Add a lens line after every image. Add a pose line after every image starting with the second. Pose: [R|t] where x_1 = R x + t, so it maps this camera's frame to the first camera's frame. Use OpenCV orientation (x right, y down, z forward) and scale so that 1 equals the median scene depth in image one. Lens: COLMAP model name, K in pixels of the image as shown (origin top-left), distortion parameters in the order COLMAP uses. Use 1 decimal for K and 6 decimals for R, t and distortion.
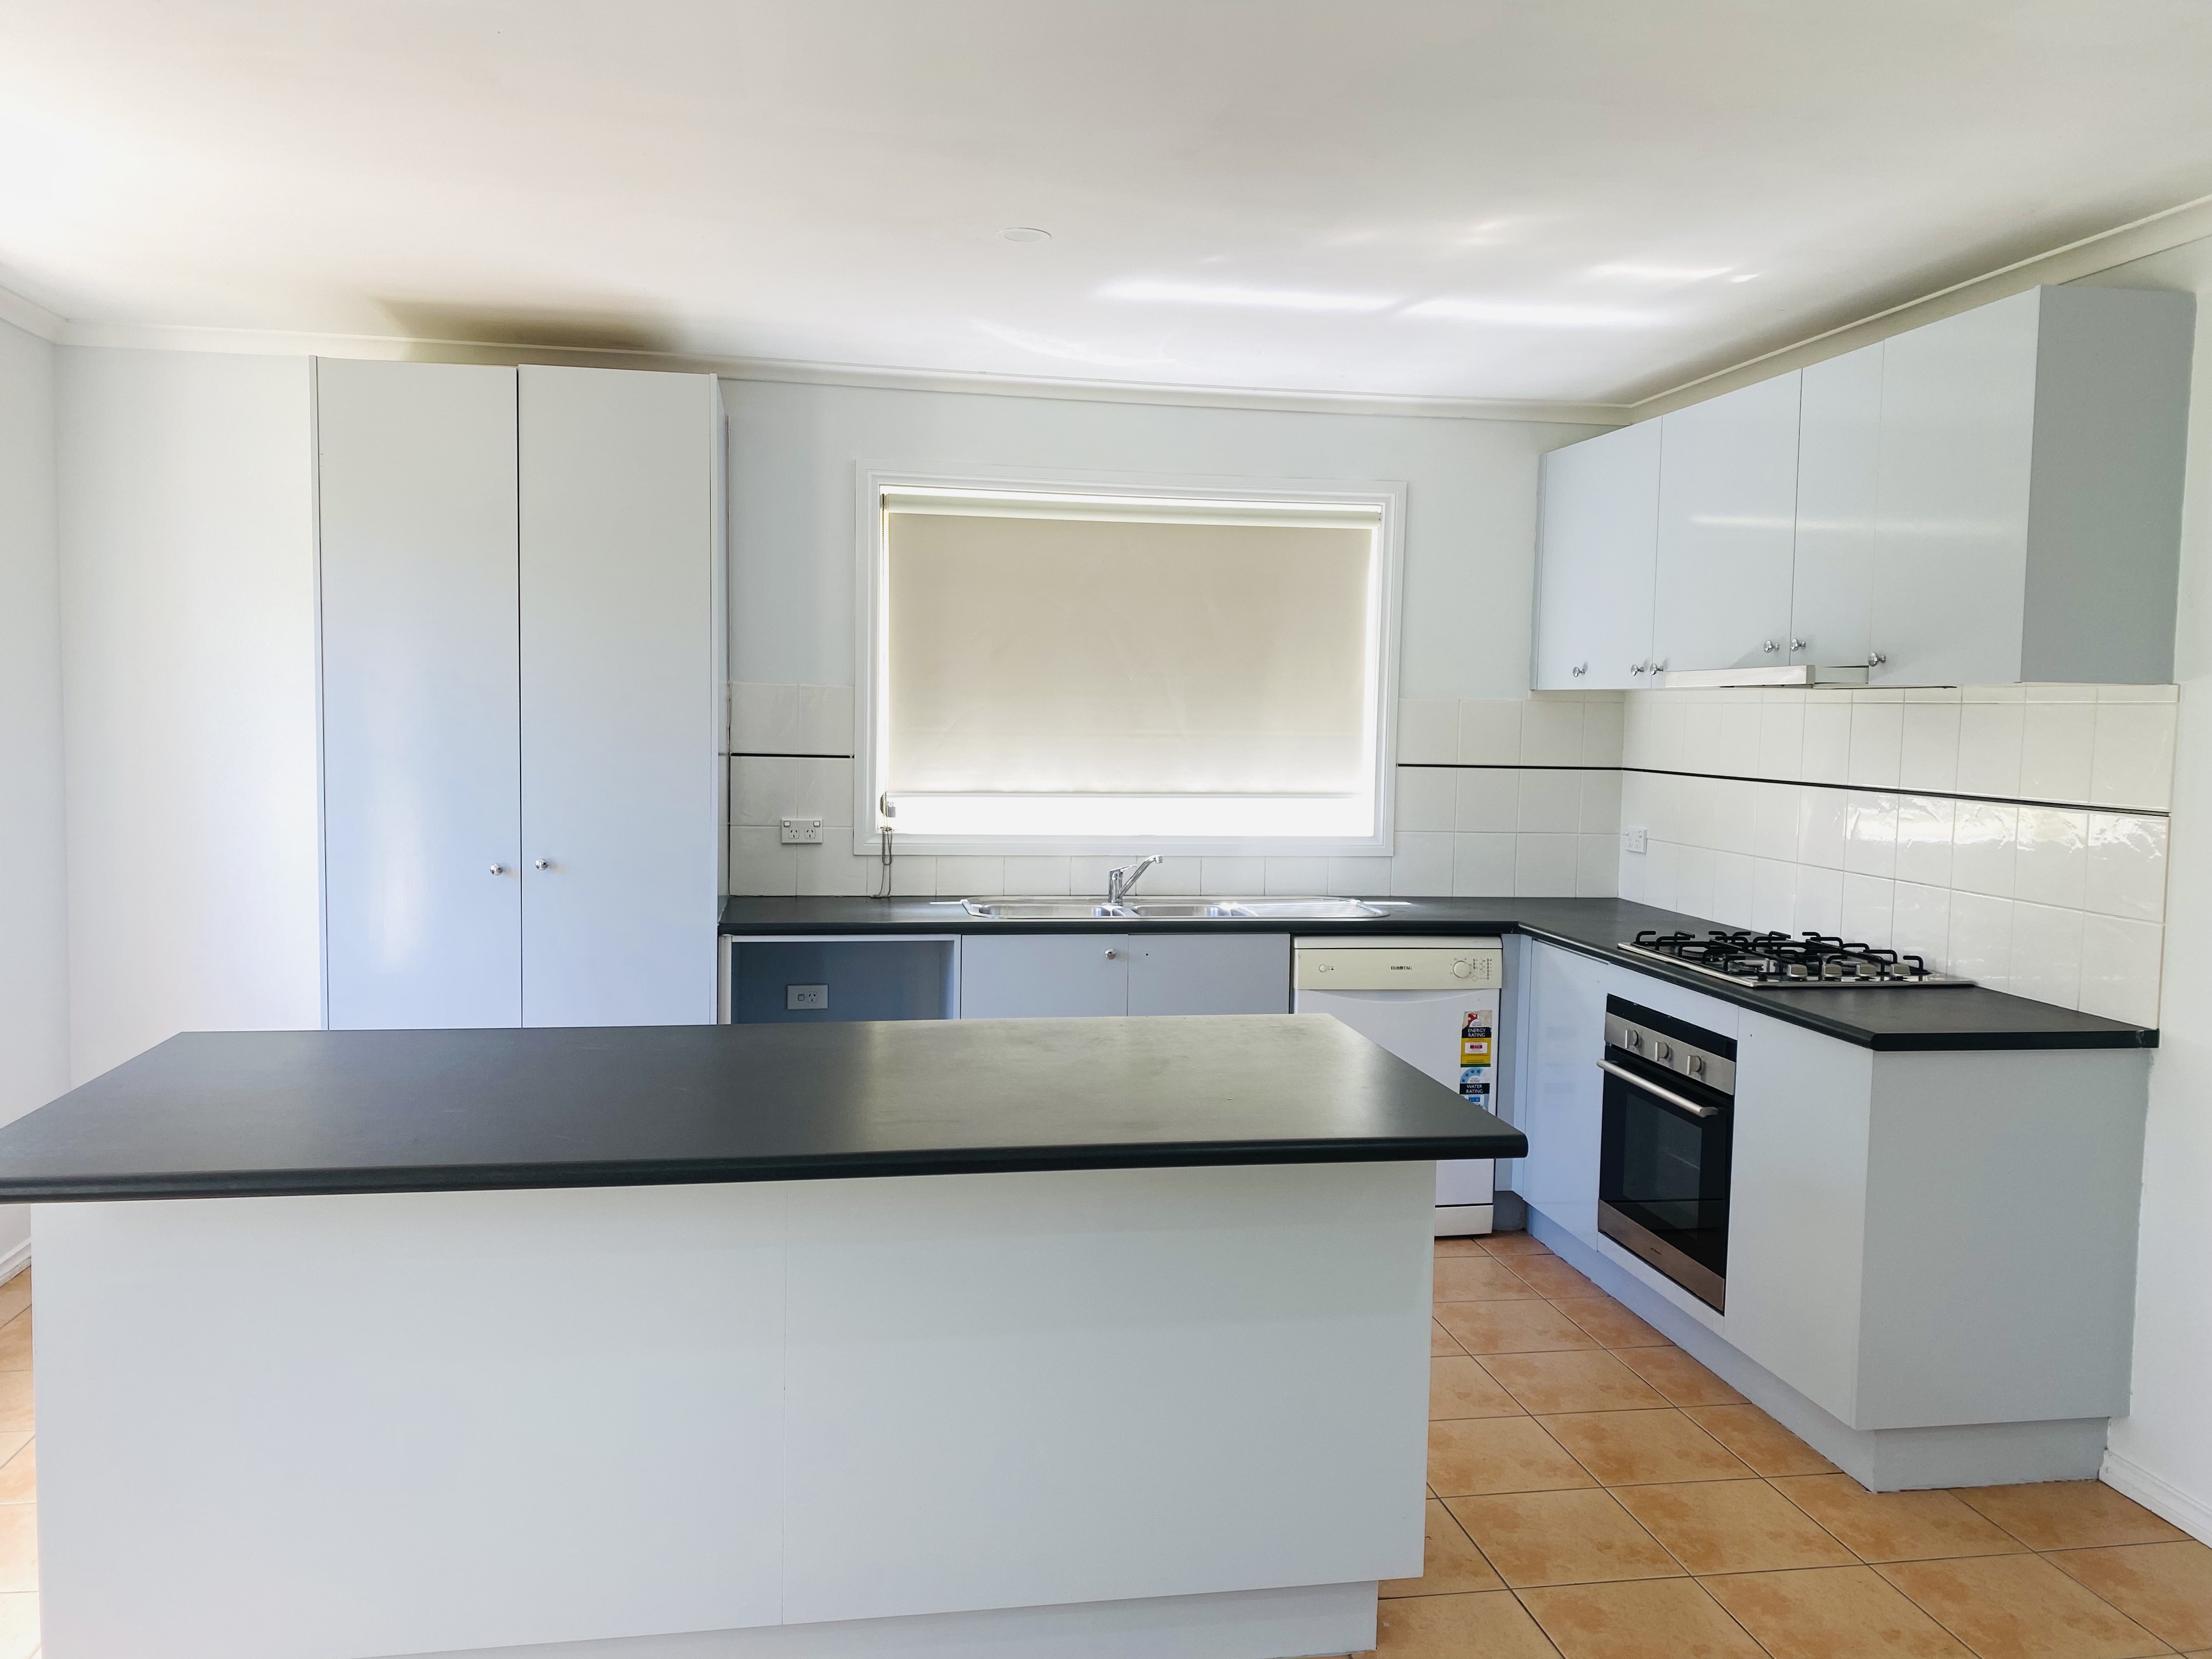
lens RADIAL K [[1635.4, 0, 1101.6], [0, 1635.4, 831.1], [0, 0, 1]] dist [0.005821, 0.002562]
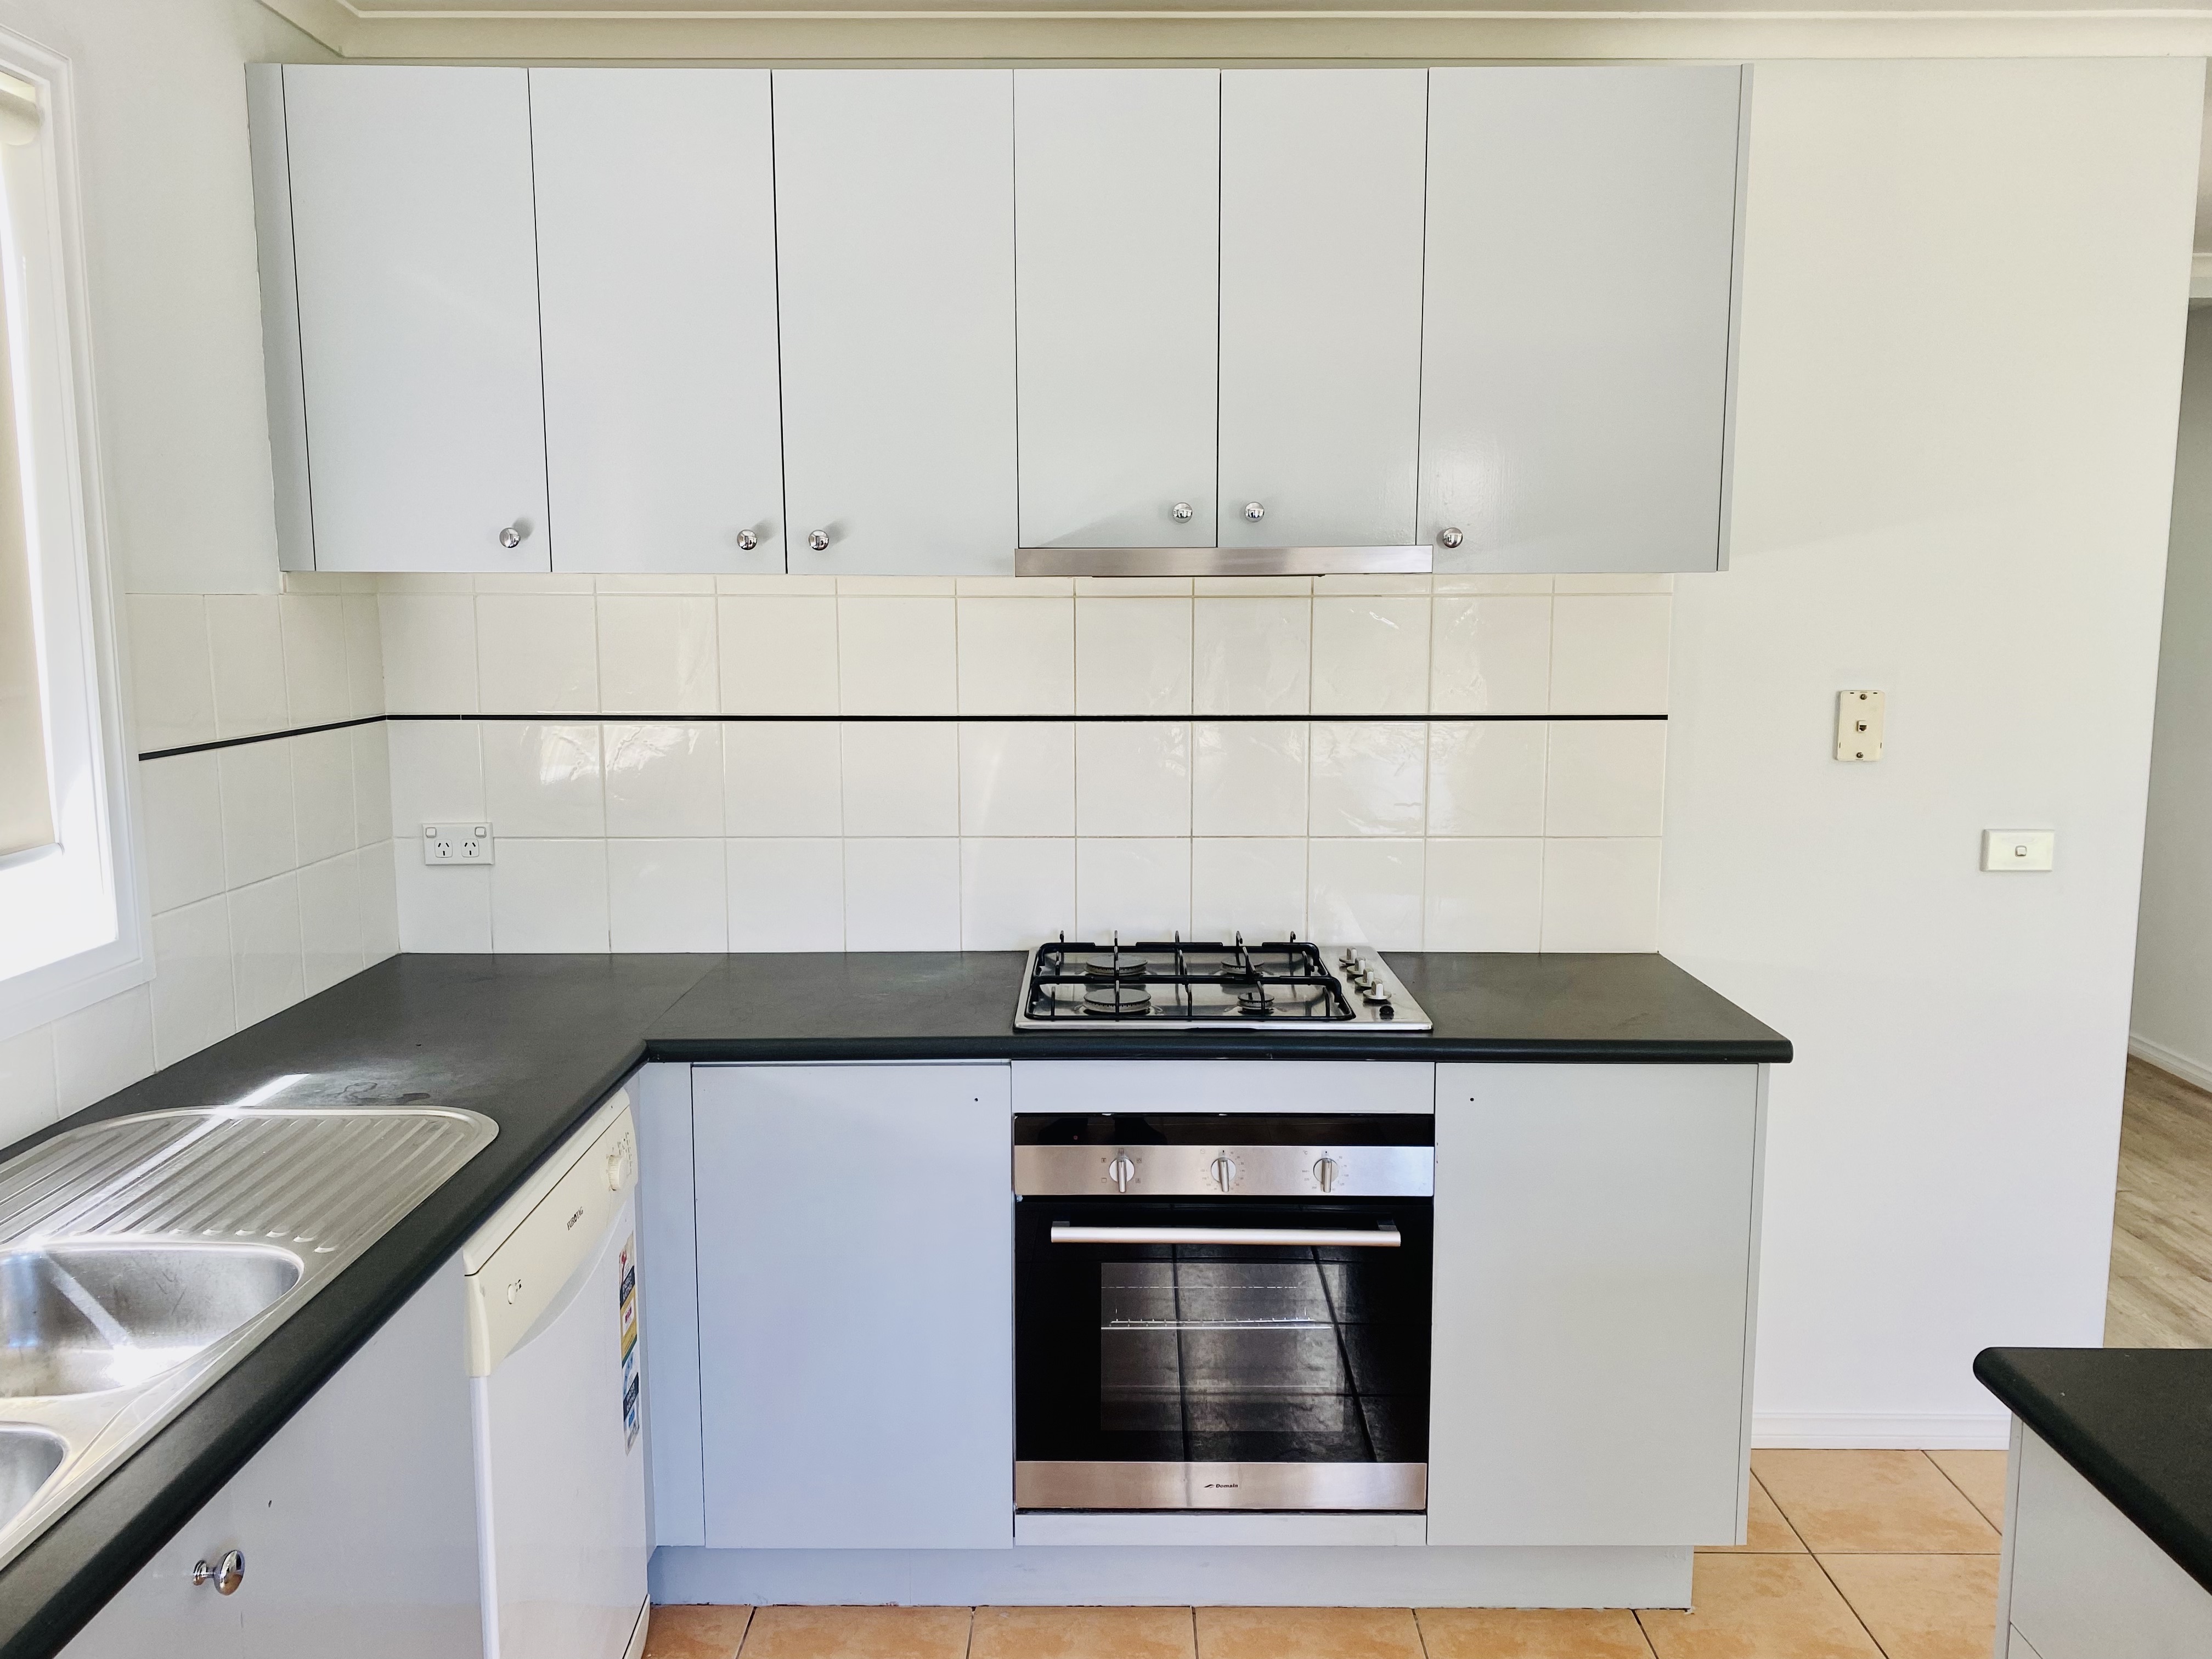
lens RADIAL K [[1635.4, 0, 1099.2], [0, 1635.4, 826.7], [0, 0, 1]] dist [0.005821, 0.002562]
pose [[0.189445, -0.152949, 0.969906, -0.225132], [0.079942, 0.986917, 0.140017, -0.077770], [-0.978632, 0.051011, 0.199194, 0.858522]]
